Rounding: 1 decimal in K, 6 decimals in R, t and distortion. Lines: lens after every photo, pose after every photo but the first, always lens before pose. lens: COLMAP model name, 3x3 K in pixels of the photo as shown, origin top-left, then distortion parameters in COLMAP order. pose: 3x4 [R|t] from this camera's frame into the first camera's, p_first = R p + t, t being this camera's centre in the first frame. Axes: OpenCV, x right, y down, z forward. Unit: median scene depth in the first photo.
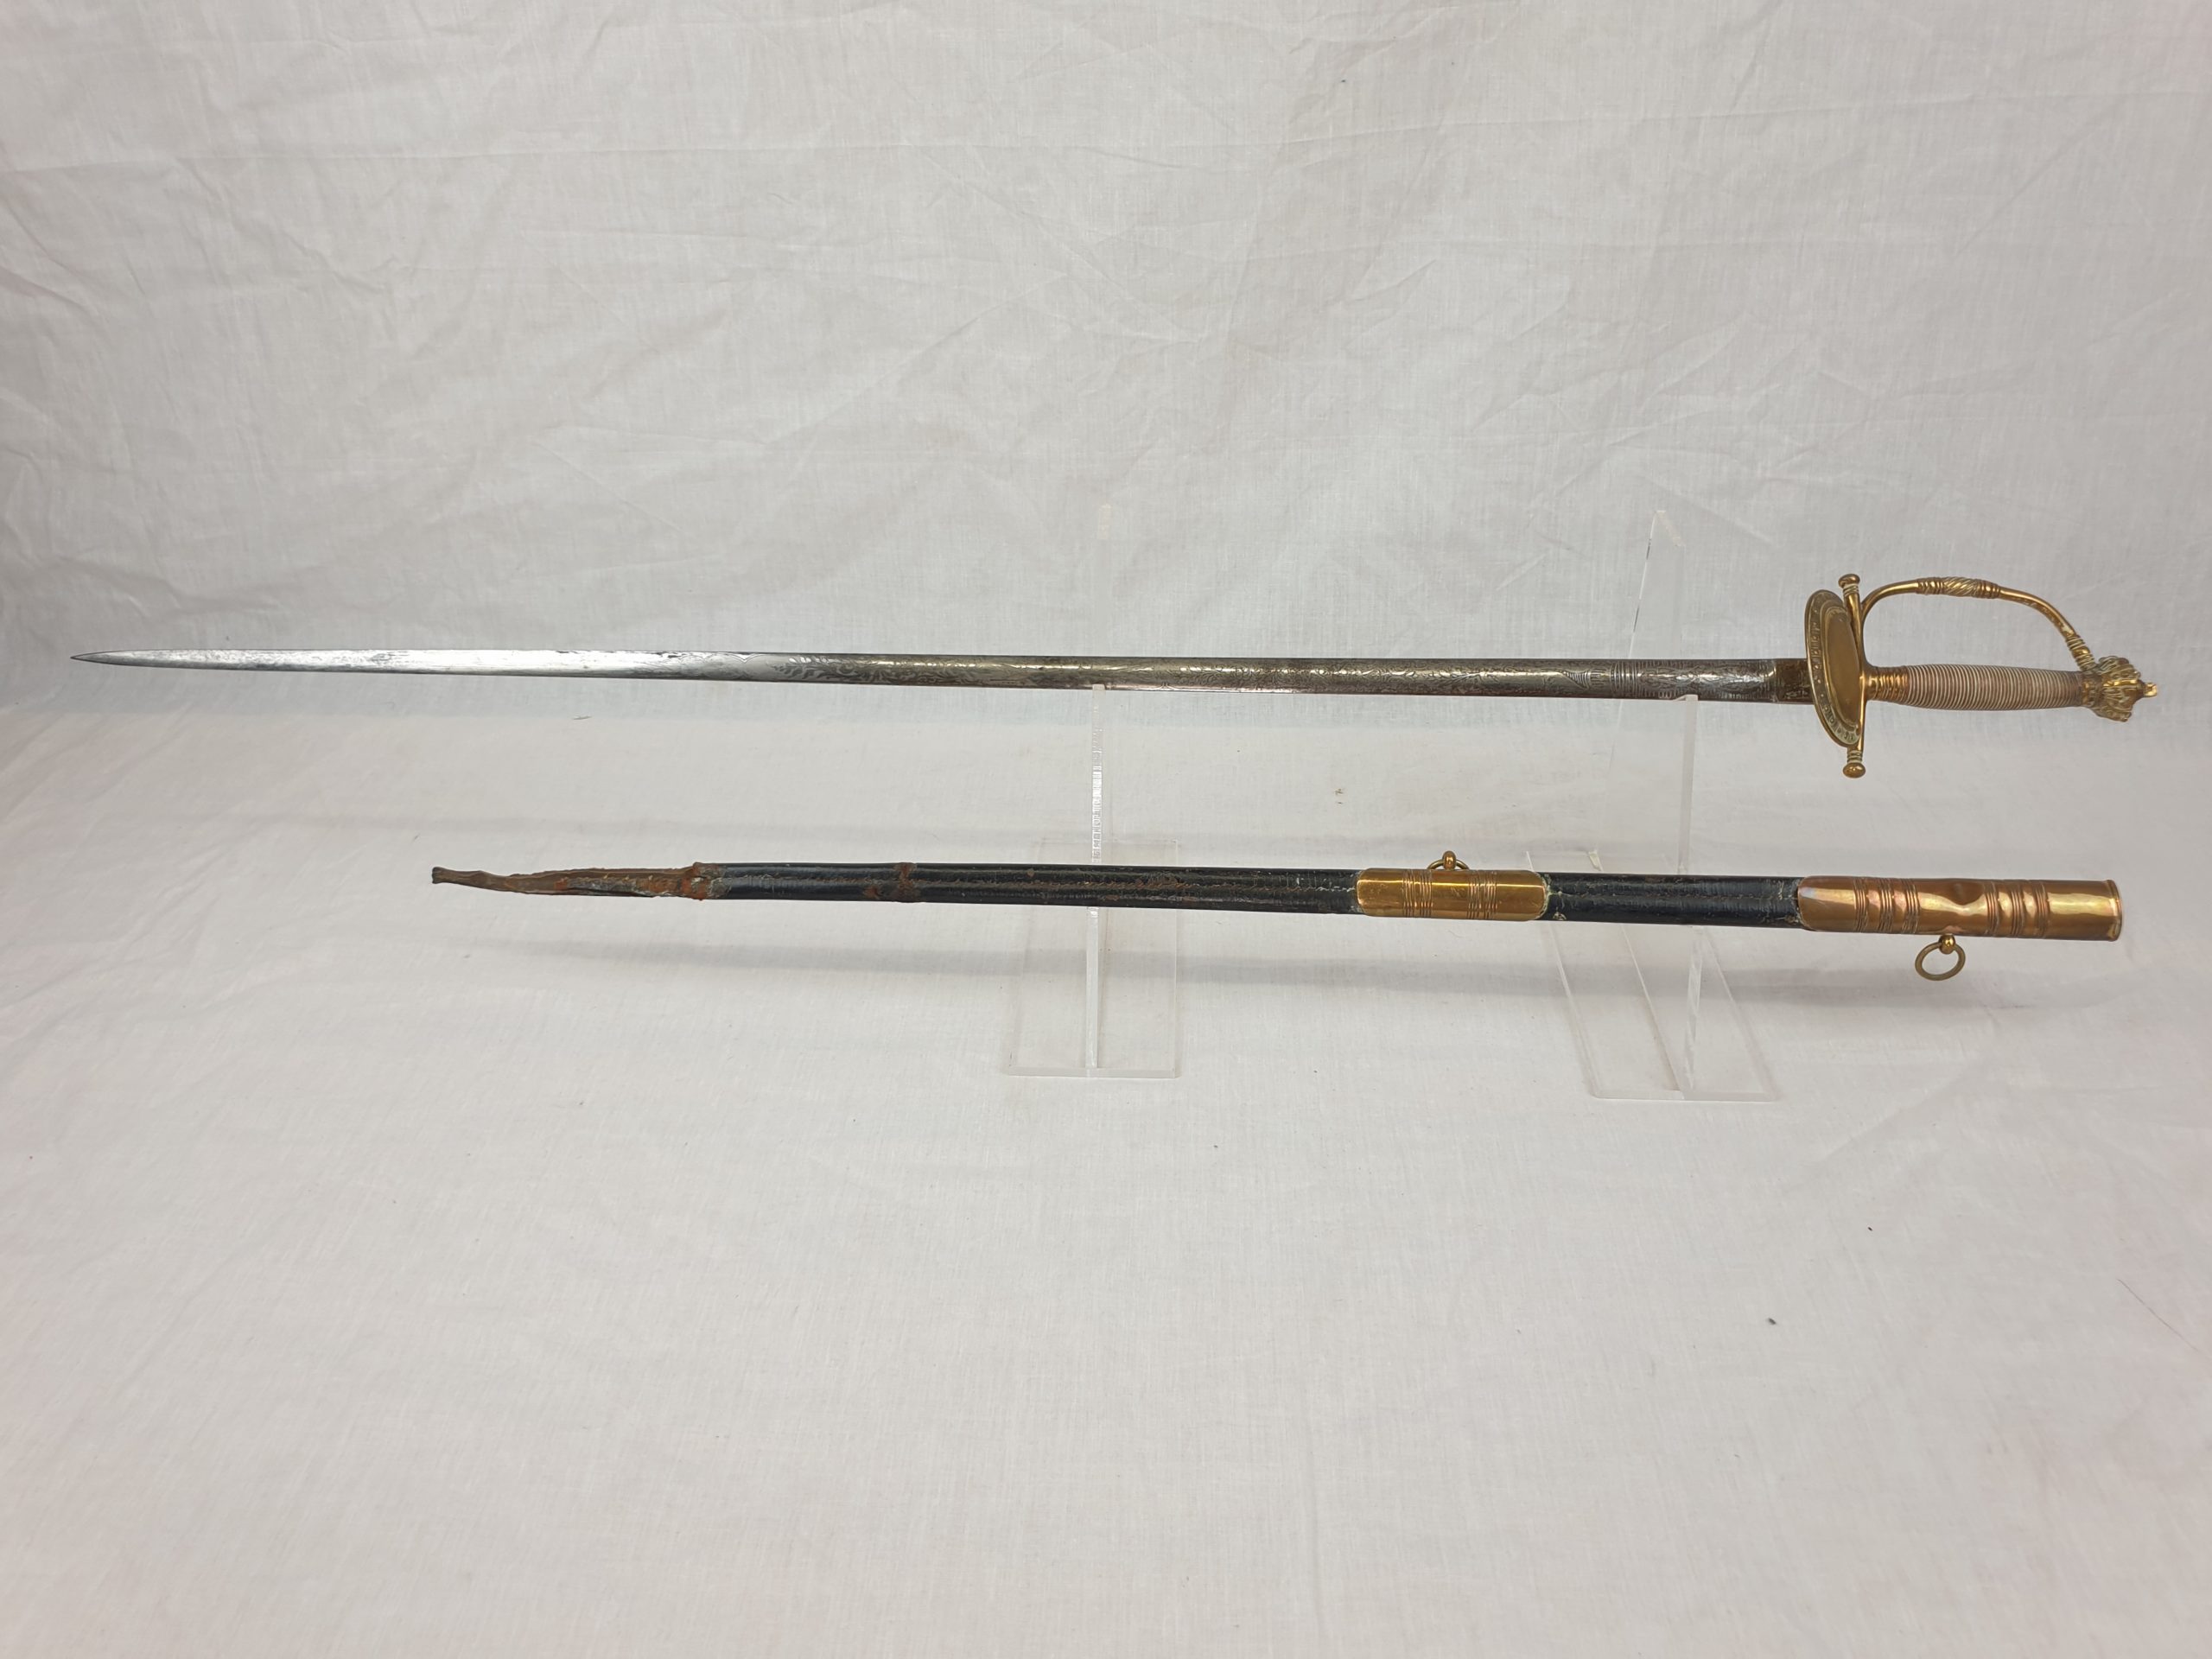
lens RADIAL K [[1773.5, 0, 1135.7], [0, 1773.5, 827.7], [0, 0, 1]] dist [-0.005773, 0.004917]
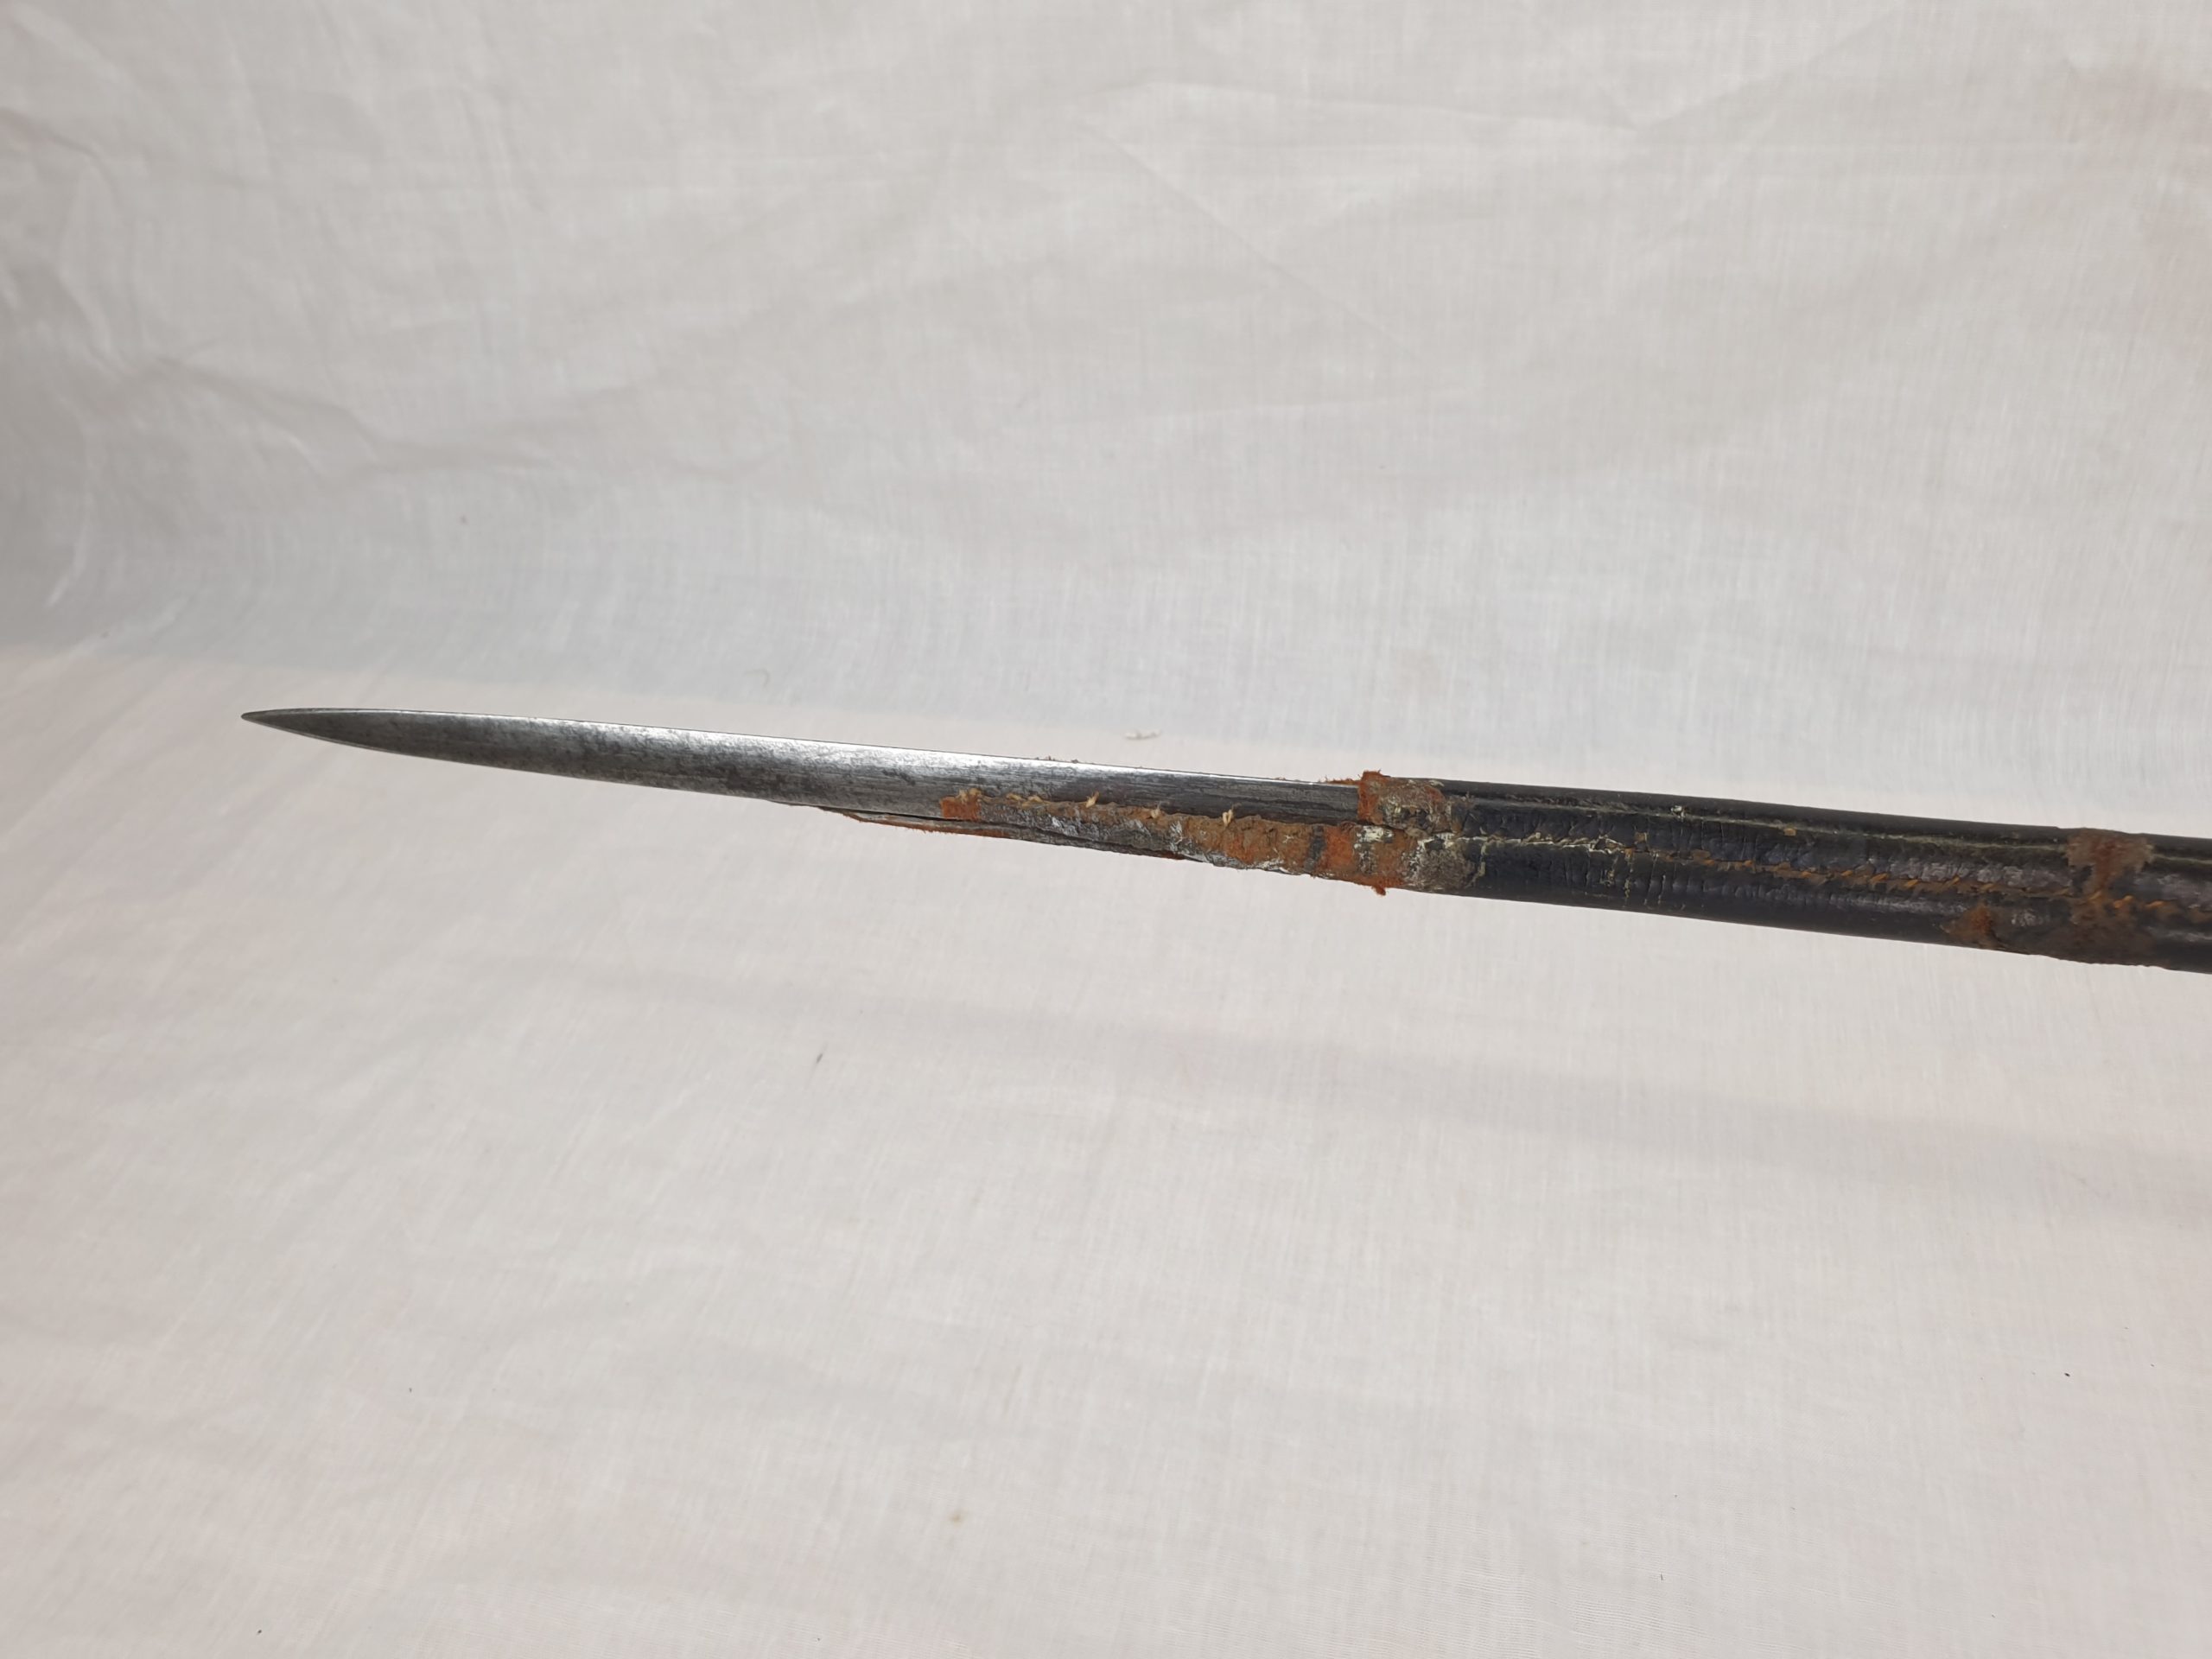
lens RADIAL K [[1772.0, 0, 1141.4], [0, 1772.0, 837.0], [0, 0, 1]] dist [-0.002757, 0.003950]
pose [[0.983030, 0.070266, -0.169452, -0.257424], [-0.043801, 0.986920, 0.155145, -0.120912], [0.178137, -0.145090, 0.973250, 0.596044]]
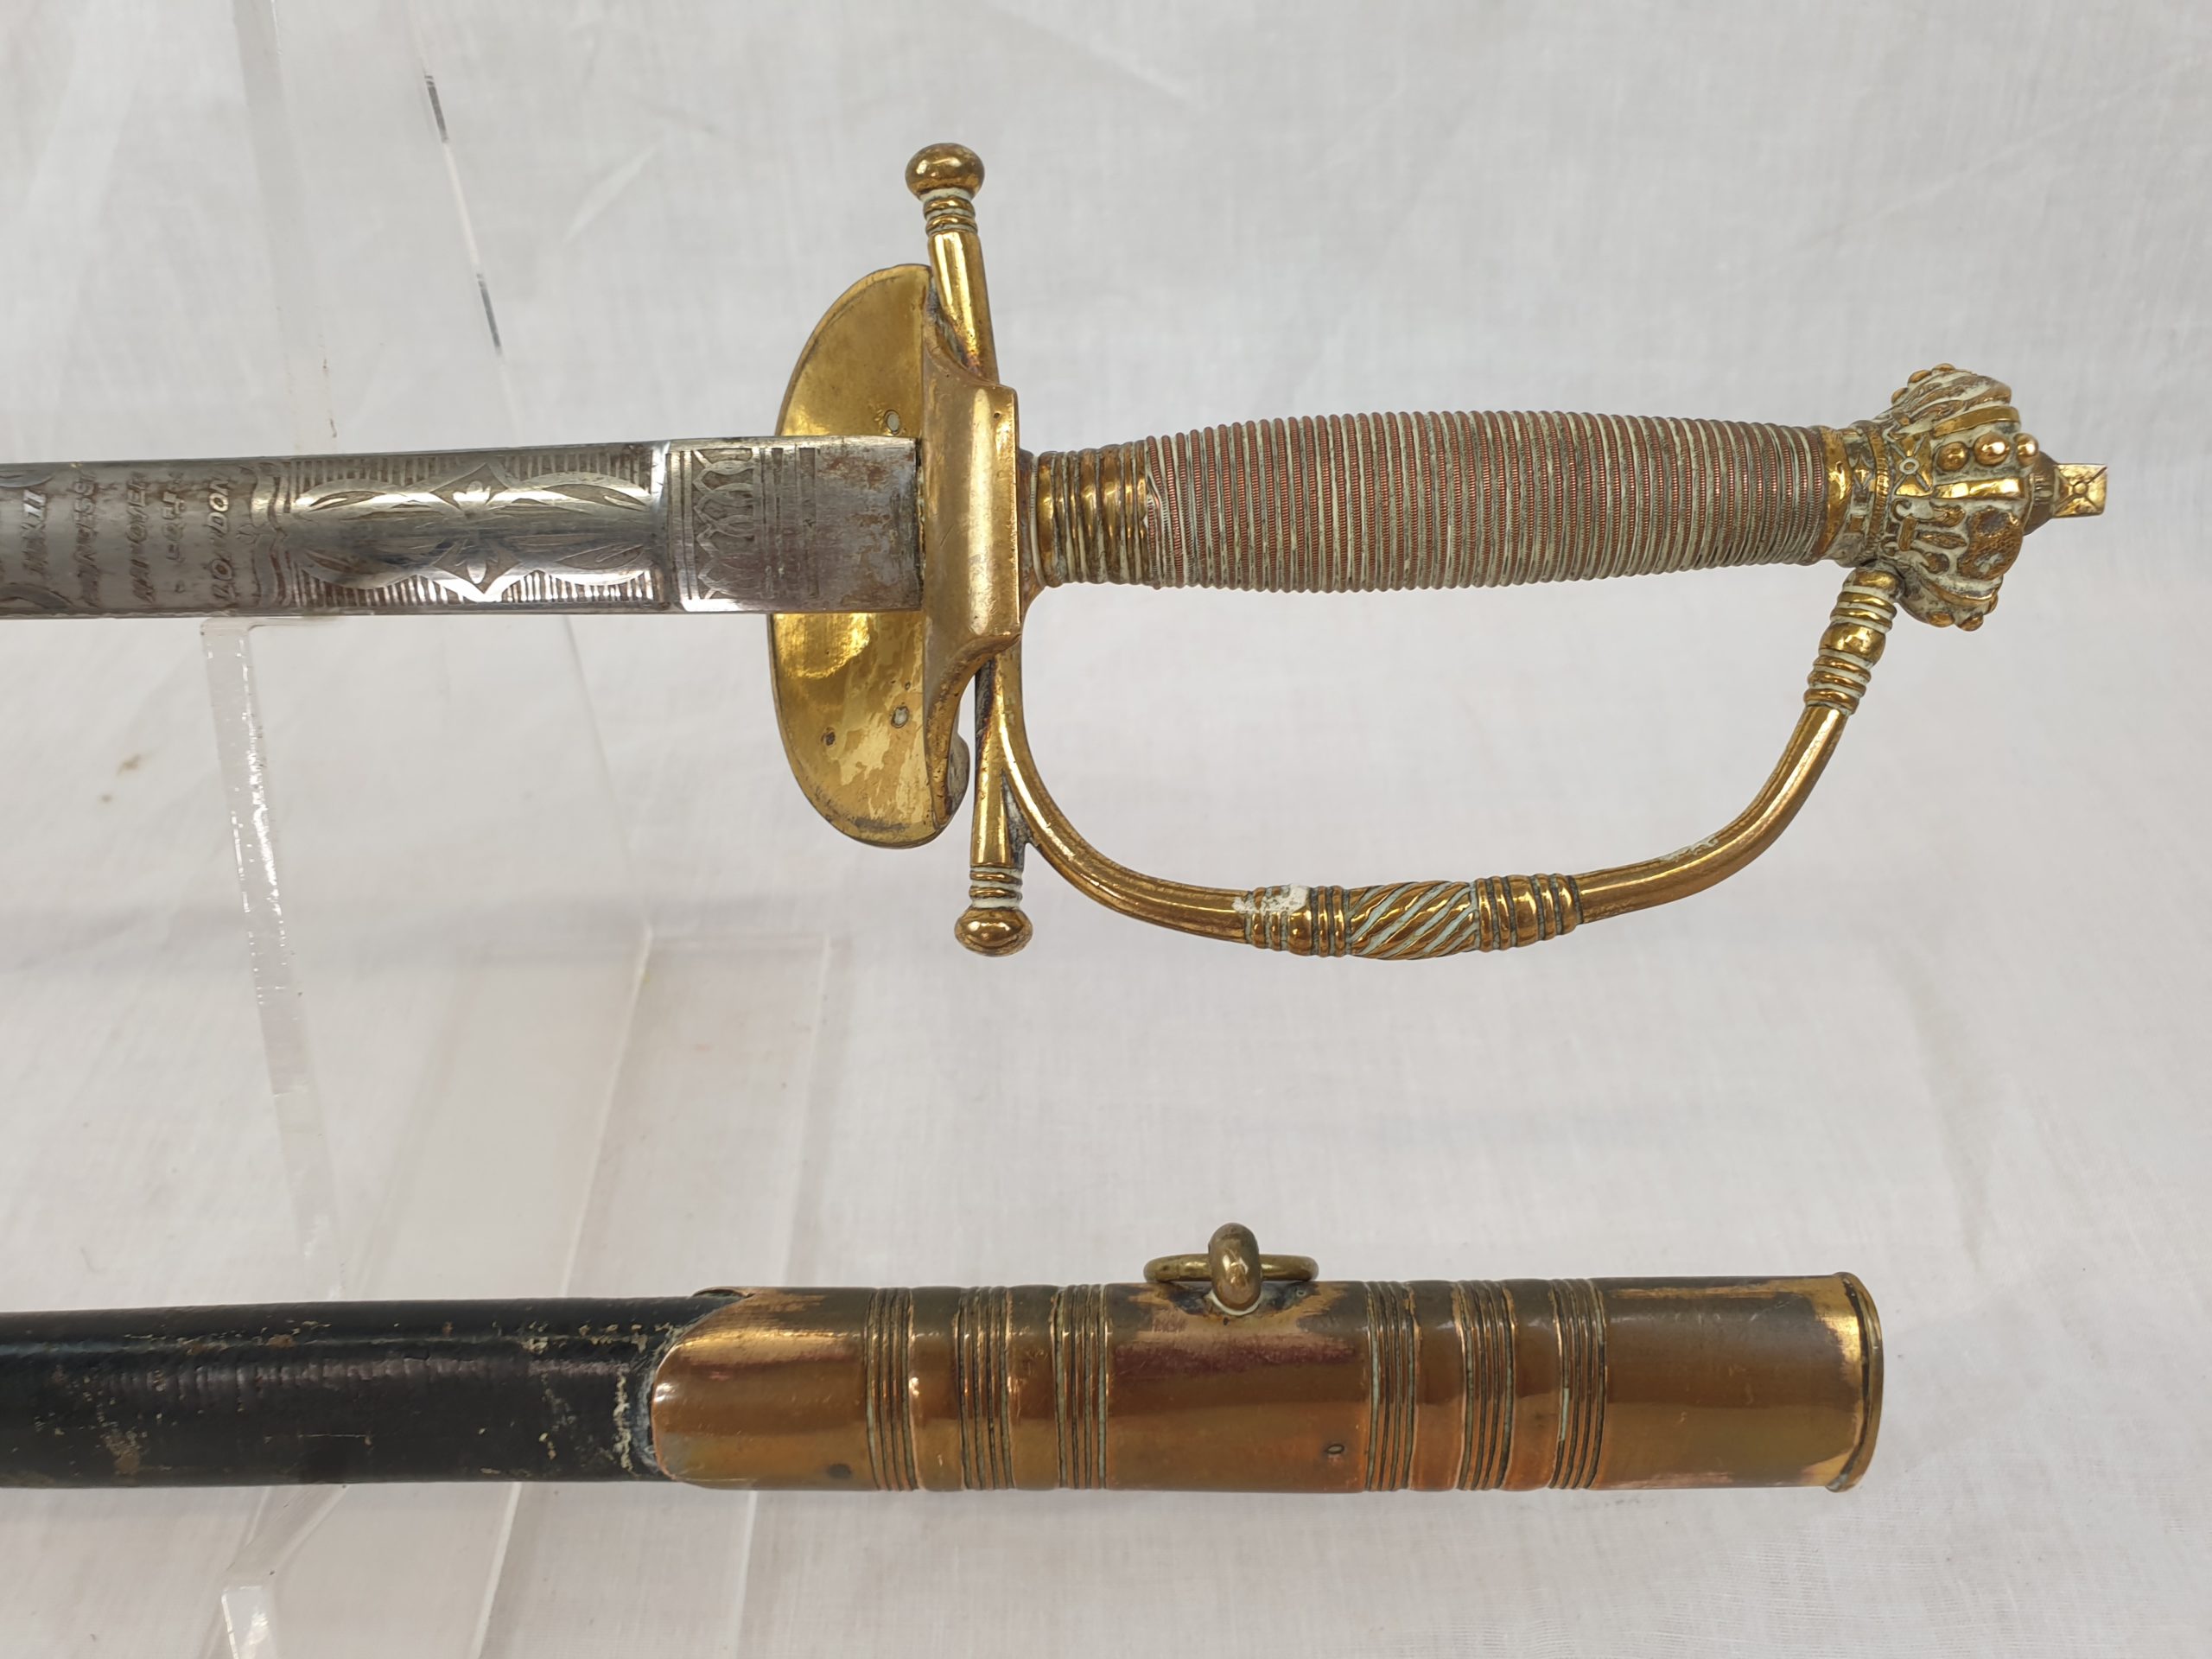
lens RADIAL K [[1770.6, 0, 1241.7], [0, 1770.6, 835.2], [0, 0, 1]] dist [-0.004573, 0.001977]
pose [[0.995778, -0.048422, 0.077978, 0.347670], [0.034974, 0.985605, 0.165406, -0.064074], [-0.084865, -0.161980, 0.983138, 0.602135]]
